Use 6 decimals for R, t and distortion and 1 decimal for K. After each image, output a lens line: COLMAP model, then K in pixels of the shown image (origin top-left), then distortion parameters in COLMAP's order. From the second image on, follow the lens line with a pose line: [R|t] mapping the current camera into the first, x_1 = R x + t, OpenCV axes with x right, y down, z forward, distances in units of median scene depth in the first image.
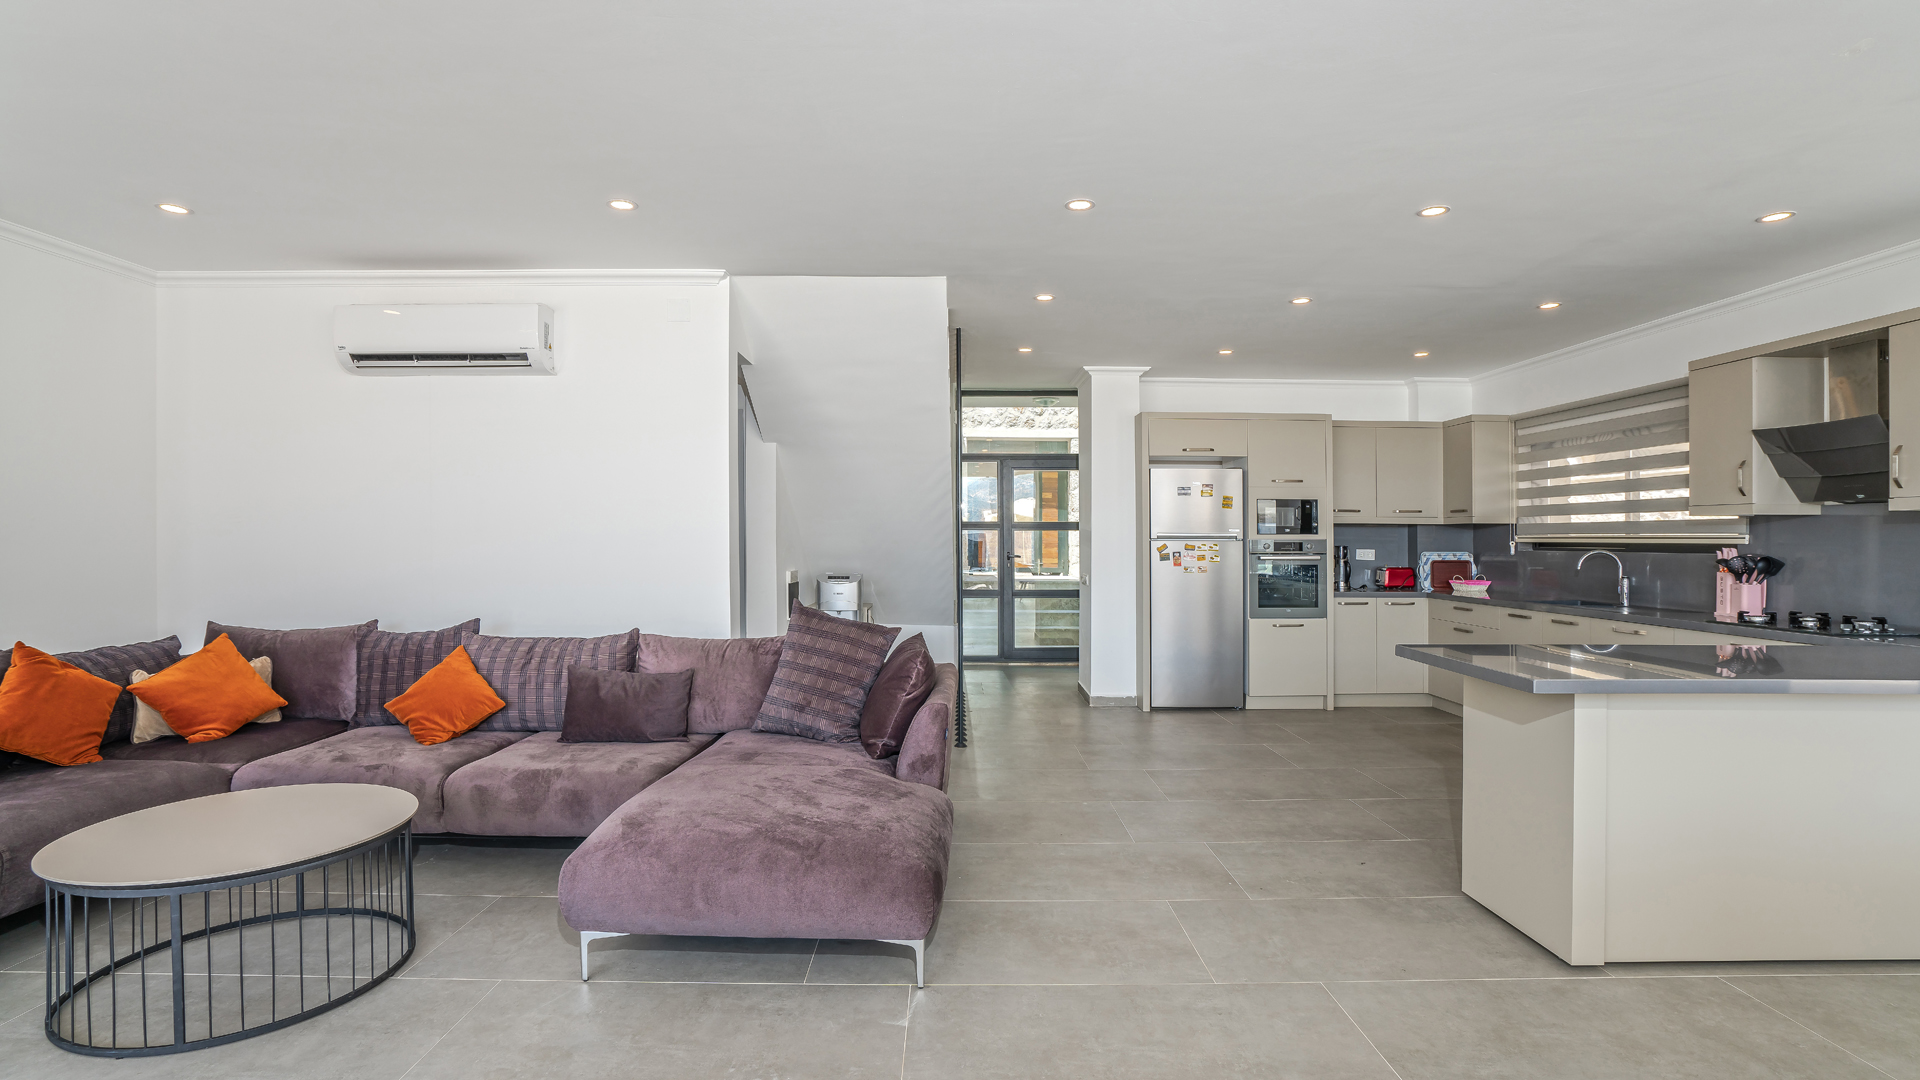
lens RADIAL K [[889.1, 0, 962.6], [0, 889.1, 529.6], [0, 0, 1]] dist [-0.046347, 0.015025]
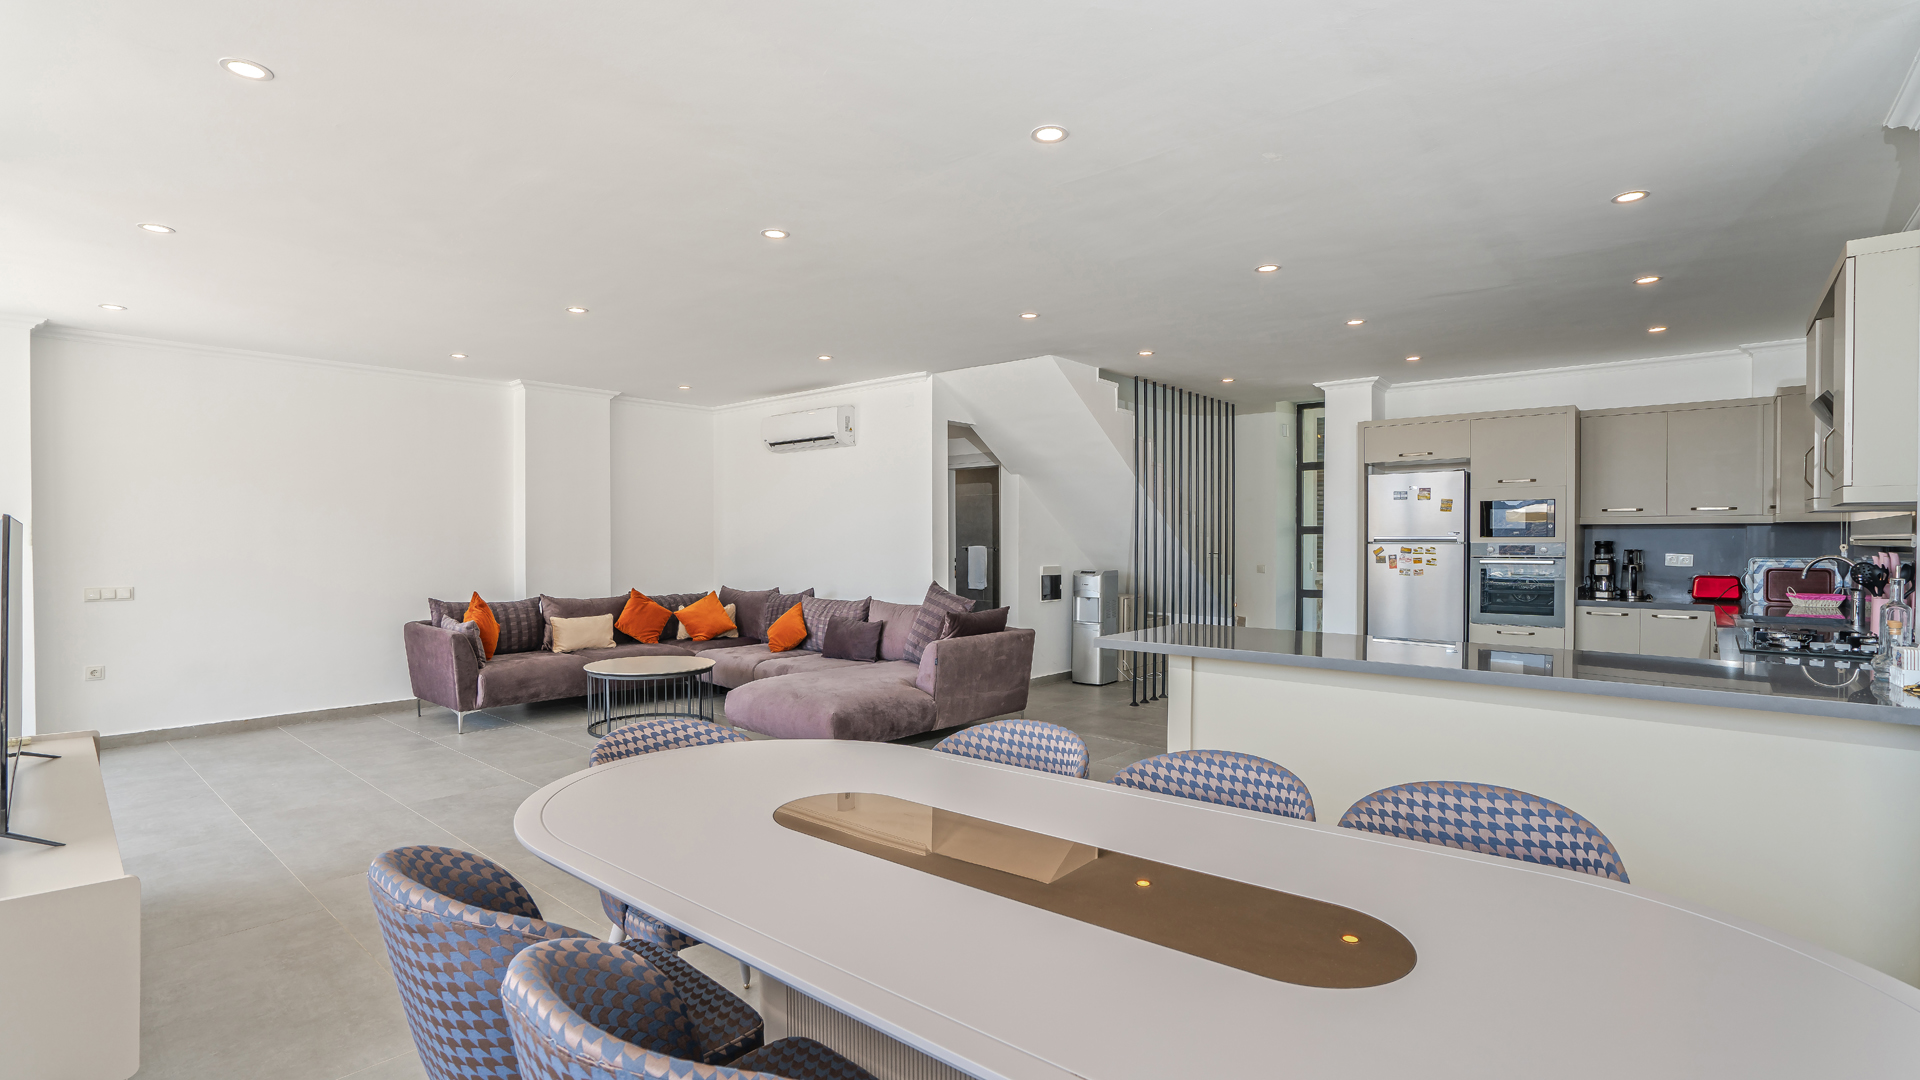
lens RADIAL K [[889.1, 0, 967.8], [0, 889.1, 548.3], [0, 0, 1]] dist [-0.046347, 0.015025]
pose [[0.756669, 0.001495, -0.653797, 0.540287], [0.008106, 0.999899, 0.011667, 0.001495], [0.653748, -0.014128, 0.756580, -0.097048]]
